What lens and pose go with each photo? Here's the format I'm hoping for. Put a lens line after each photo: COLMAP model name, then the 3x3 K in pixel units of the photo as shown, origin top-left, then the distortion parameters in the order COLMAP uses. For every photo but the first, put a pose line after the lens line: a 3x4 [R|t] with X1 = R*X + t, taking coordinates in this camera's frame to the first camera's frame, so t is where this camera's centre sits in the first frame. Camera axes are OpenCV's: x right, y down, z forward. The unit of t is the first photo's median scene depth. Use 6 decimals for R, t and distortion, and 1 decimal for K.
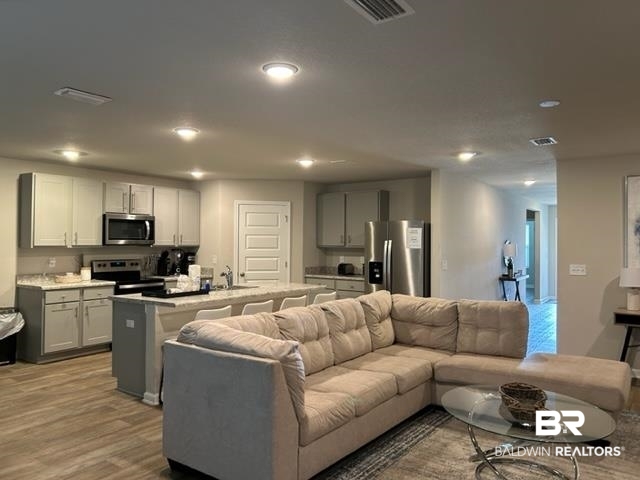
lens RADIAL K [[485.8, 0, 323.5], [0, 485.8, 241.1], [0, 0, 1]] dist [0.062047, -0.025832]
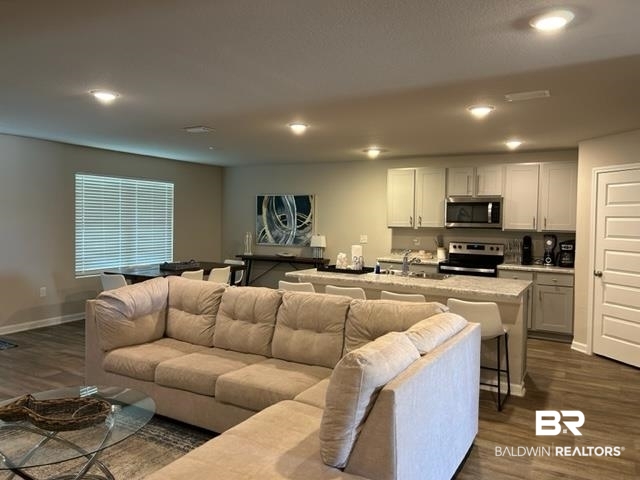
lens RADIAL K [[485.8, 0, 319.3], [0, 485.8, 236.7], [0, 0, 1]] dist [0.062047, -0.025832]
pose [[0.083947, 0.033426, -0.995909, 0.533267], [-0.014036, 0.999378, 0.032359, -0.002053], [0.996371, 0.011262, 0.084364, 0.576366]]
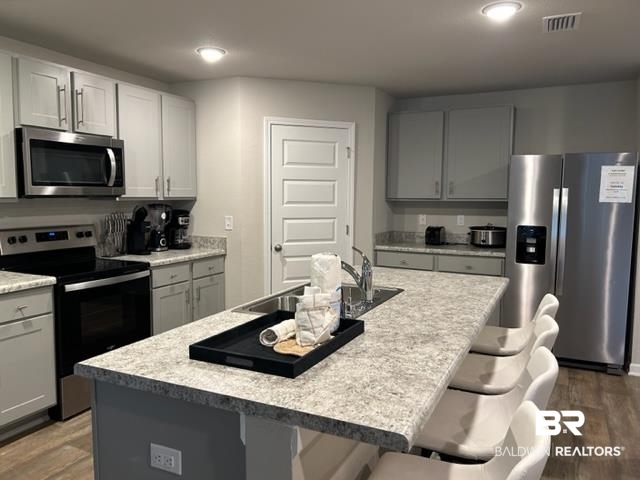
lens RADIAL K [[485.8, 0, 318.8], [0, 485.8, 234.1], [0, 0, 1]] dist [0.062047, -0.025832]
pose [[0.986261, -0.012714, 0.164705, -0.227368], [-0.001453, 0.996327, 0.085614, 0.002611], [-0.165189, -0.084677, 0.982620, 0.452059]]
